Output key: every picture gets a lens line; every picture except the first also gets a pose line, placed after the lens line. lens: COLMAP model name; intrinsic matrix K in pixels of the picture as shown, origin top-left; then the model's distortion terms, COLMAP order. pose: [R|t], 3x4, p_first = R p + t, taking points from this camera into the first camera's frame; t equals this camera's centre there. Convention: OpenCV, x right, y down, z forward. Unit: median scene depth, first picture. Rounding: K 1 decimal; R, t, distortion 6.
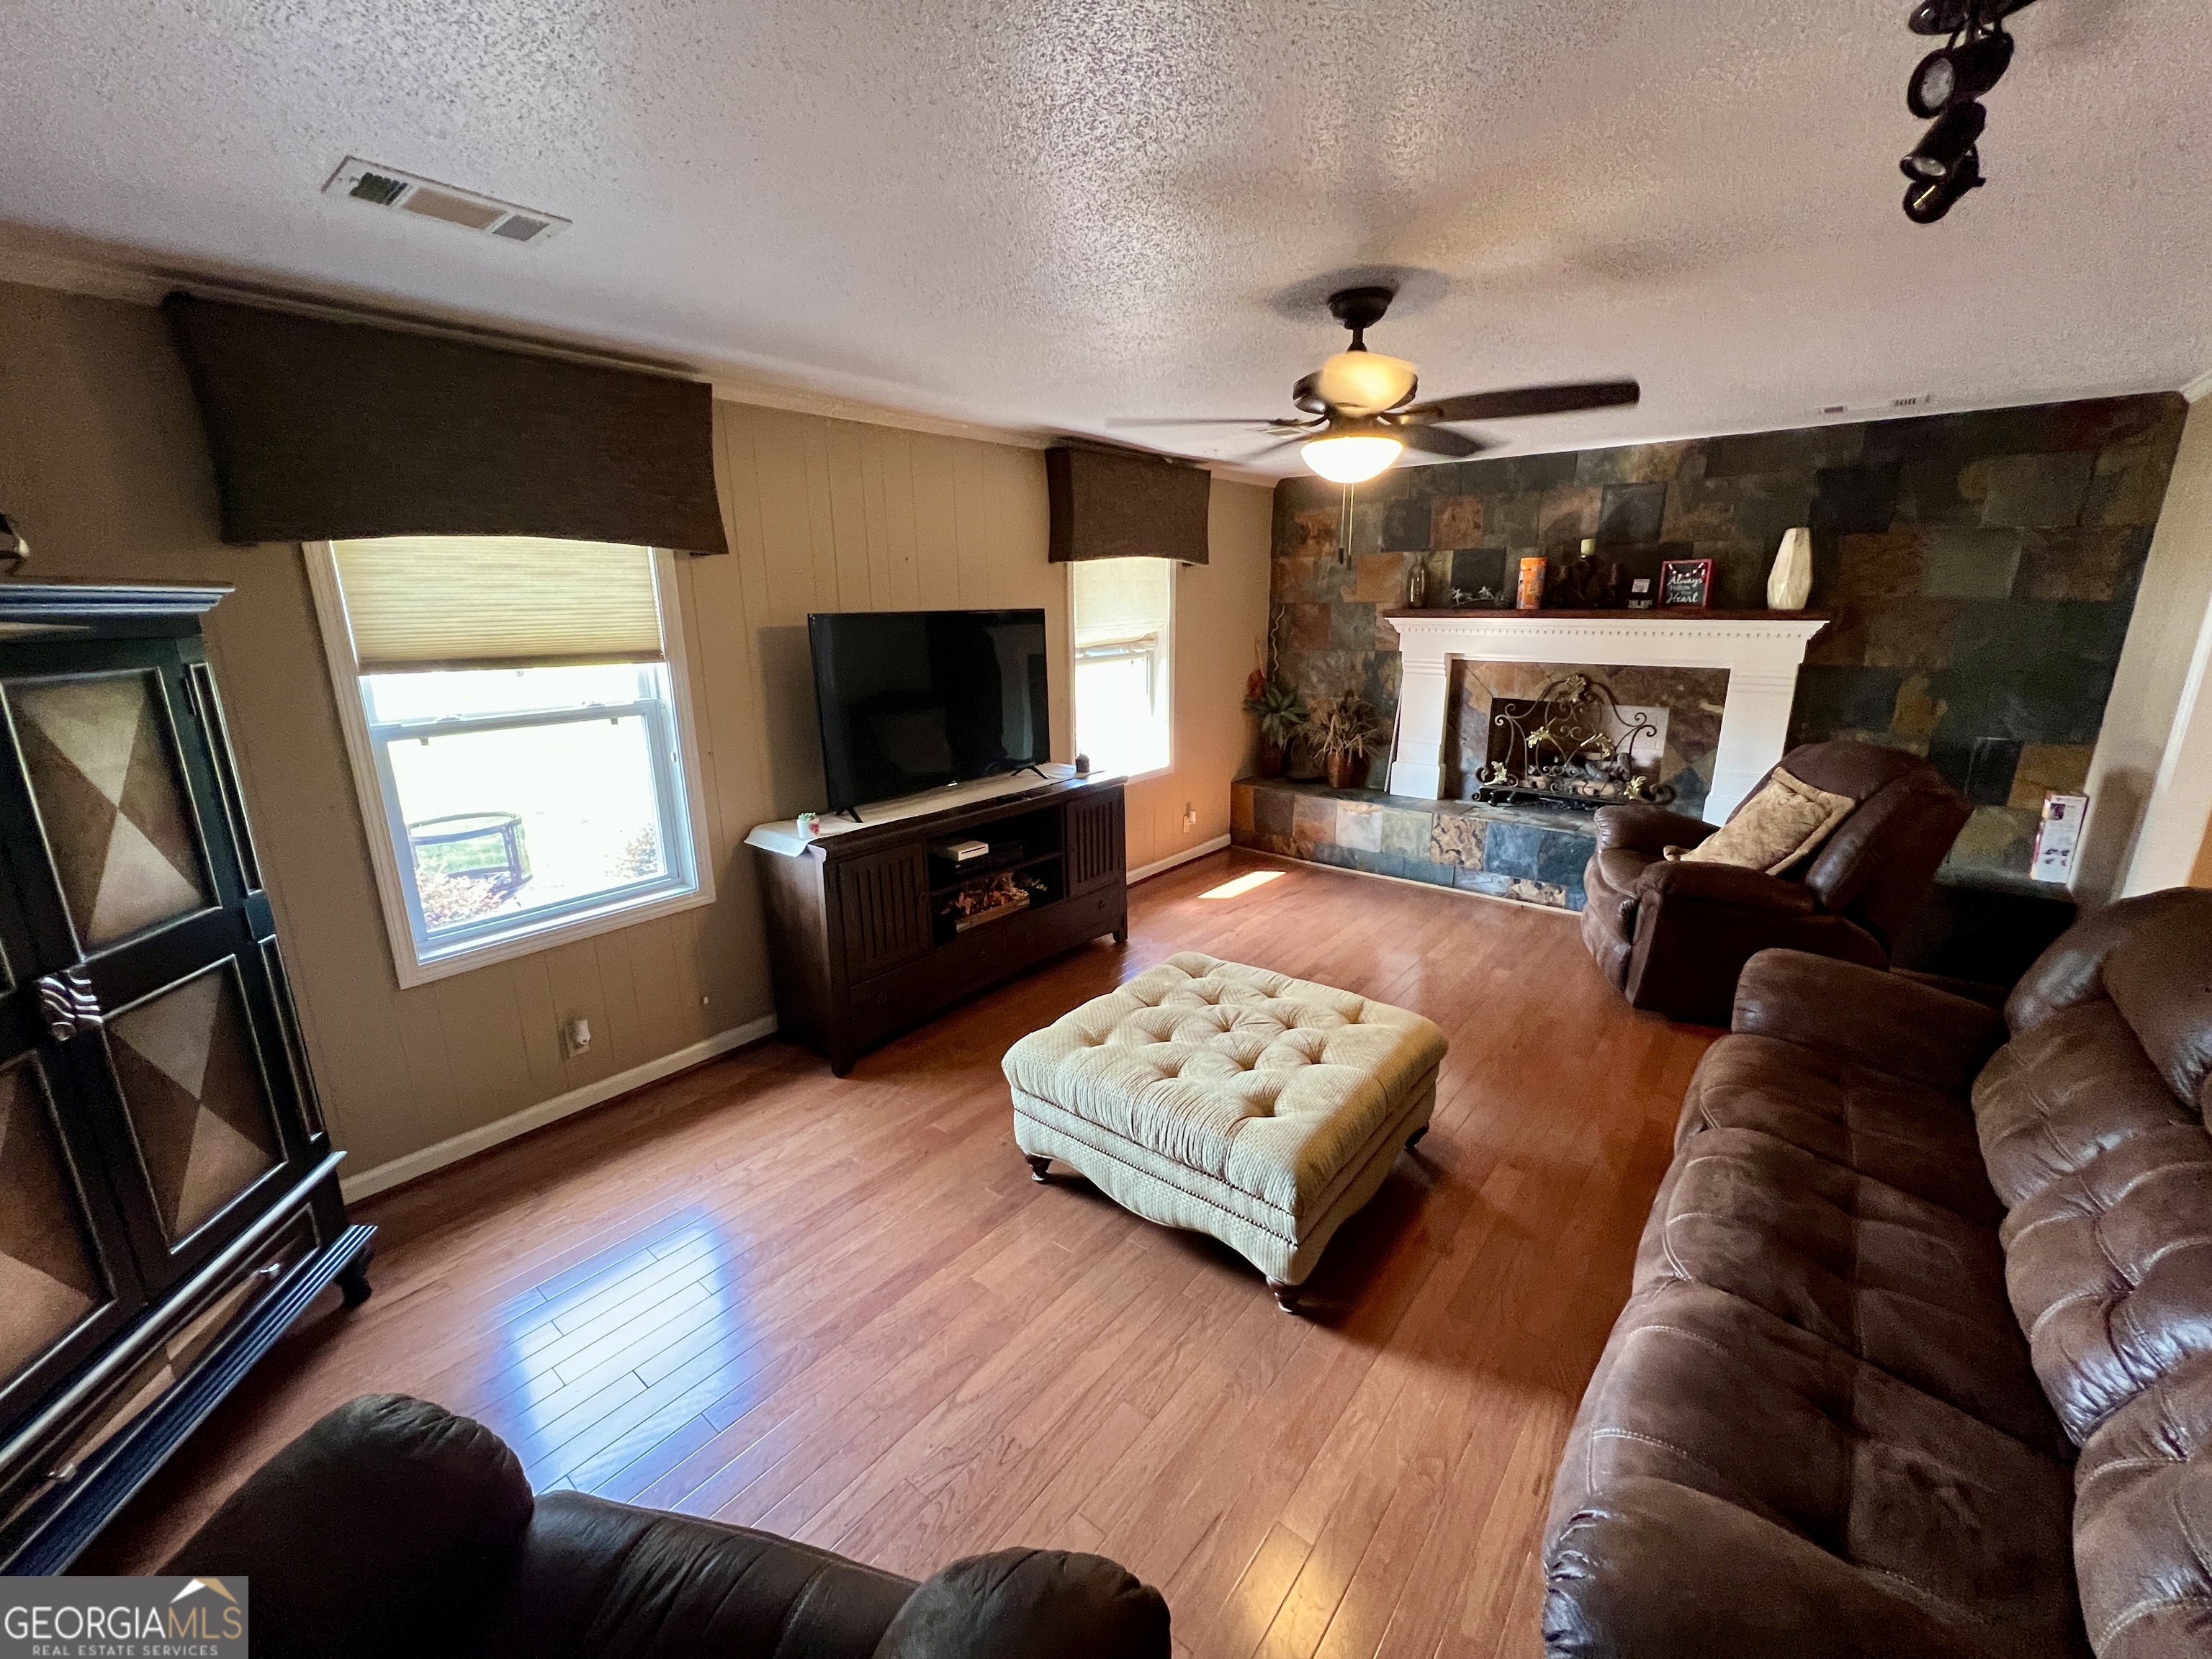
lens RADIAL K [[891.4, 0, 1100.6], [0, 891.4, 825.1], [0, 0, 1]] dist [0.002112, -0.000544]
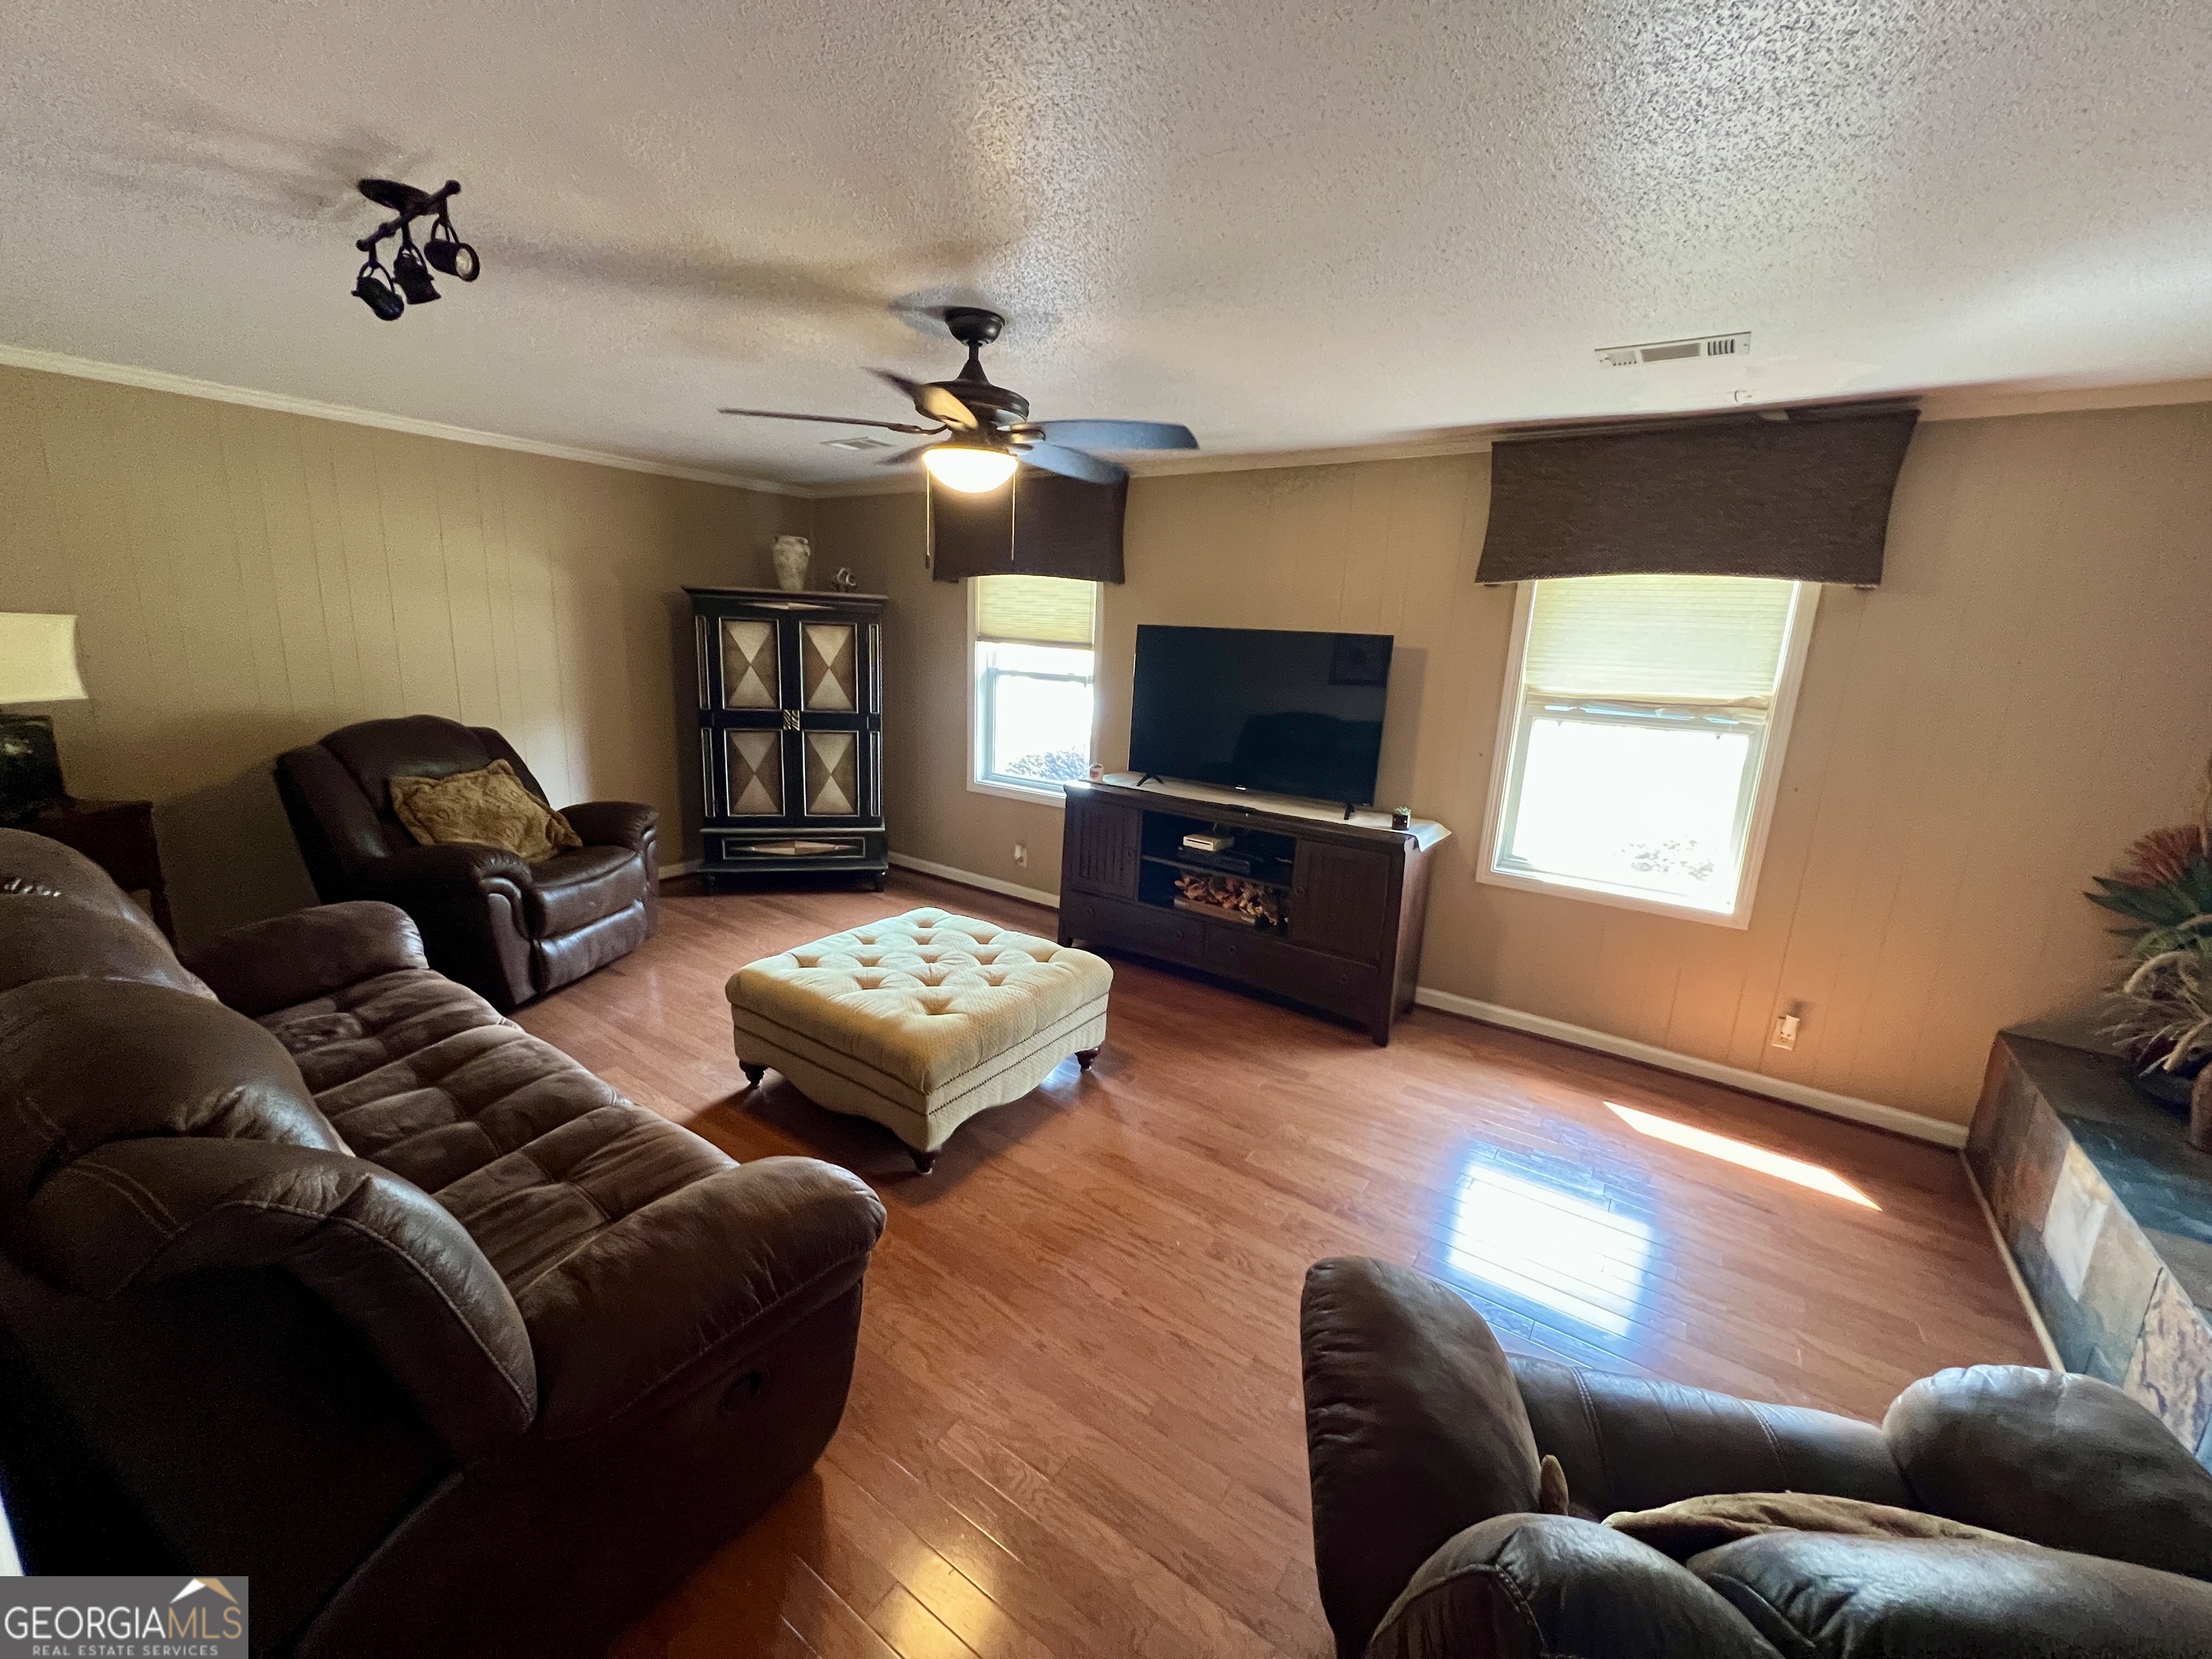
lens RADIAL K [[891.4, 0, 1101.8], [0, 891.4, 823.8], [0, 0, 1]] dist [0.002112, -0.000544]
pose [[0.083917, 0.243313, -0.966311, 0.971846], [-0.285703, 0.934893, 0.210591, -0.205408], [0.954637, 0.258405, 0.147969, 0.755168]]
